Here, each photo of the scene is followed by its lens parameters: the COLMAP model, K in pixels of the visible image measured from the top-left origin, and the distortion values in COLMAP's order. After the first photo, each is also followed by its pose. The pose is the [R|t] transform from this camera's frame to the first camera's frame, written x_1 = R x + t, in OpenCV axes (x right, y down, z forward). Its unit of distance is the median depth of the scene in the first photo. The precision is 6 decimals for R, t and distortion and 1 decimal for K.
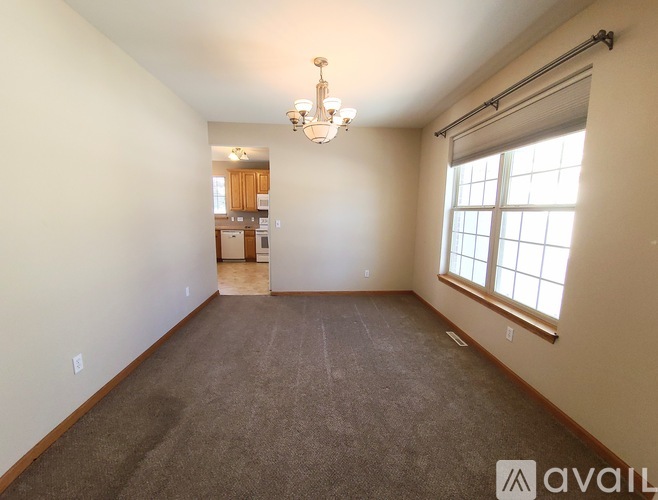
lens RADIAL K [[277.2, 0, 330.9], [0, 277.2, 248.6], [0, 0, 1]] dist [-0.000105, 0.000215]
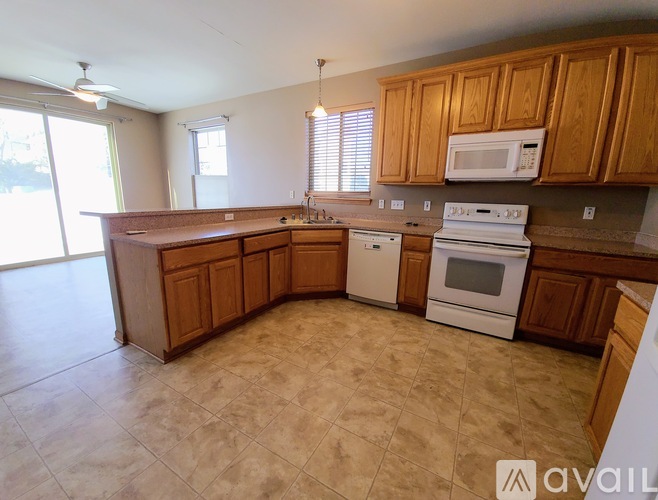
lens RADIAL K [[277.2, 0, 329.9], [0, 277.2, 247.3], [0, 0, 1]] dist [-0.000105, 0.000215]
pose [[0.833911, 0.116254, -0.539516, -0.183912], [-0.090869, 0.993143, 0.073548, -0.065502], [0.544367, -0.012307, 0.838757, 0.610476]]
